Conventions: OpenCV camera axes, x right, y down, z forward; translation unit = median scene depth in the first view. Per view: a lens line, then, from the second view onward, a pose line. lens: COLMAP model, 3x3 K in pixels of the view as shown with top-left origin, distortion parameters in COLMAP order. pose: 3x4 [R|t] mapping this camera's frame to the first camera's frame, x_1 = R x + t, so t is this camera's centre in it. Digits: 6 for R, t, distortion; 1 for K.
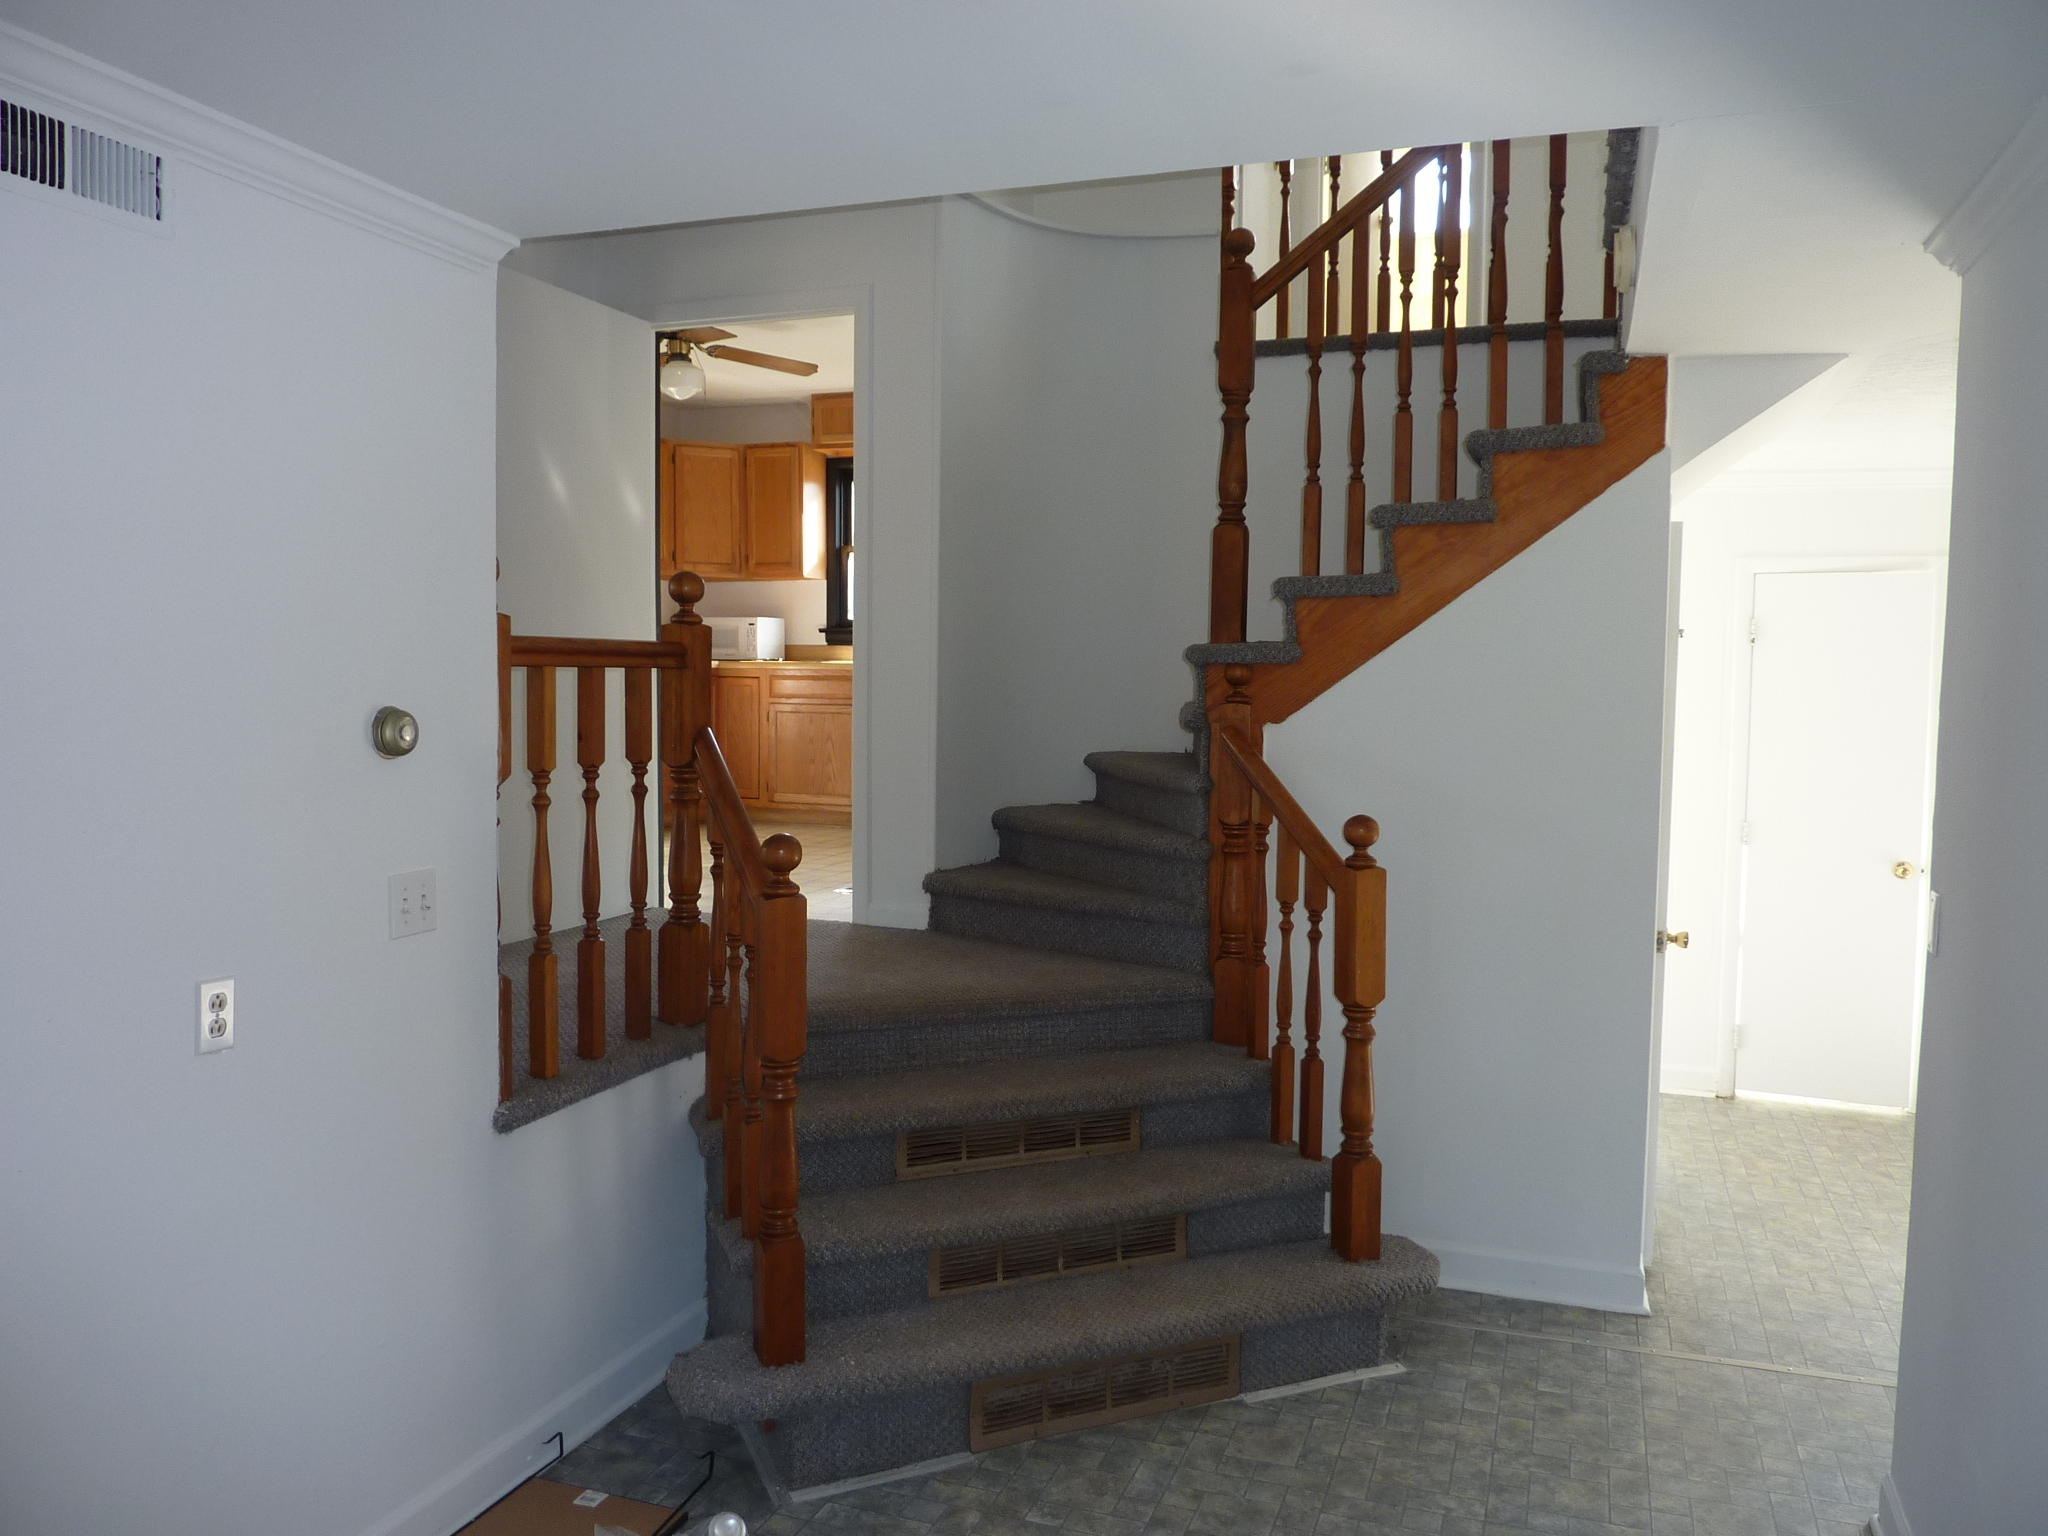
lens RADIAL K [[1494.3, 0, 1027.7], [0, 1494.3, 772.2], [0, 0, 1]] dist [-0.041174, 0.002633]
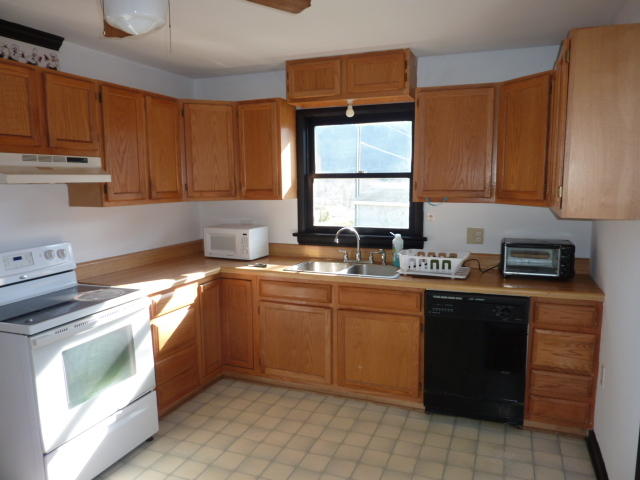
lens RADIAL K [[467.0, 0, 318.4], [0, 467.0, 238.7], [0, 0, 1]] dist [-0.041174, 0.002633]
pose [[0.999626, -0.009779, -0.025531, -0.107158], [0.011512, 0.997575, 0.068643, -0.124063], [0.024798, -0.068911, 0.997315, 0.577017]]
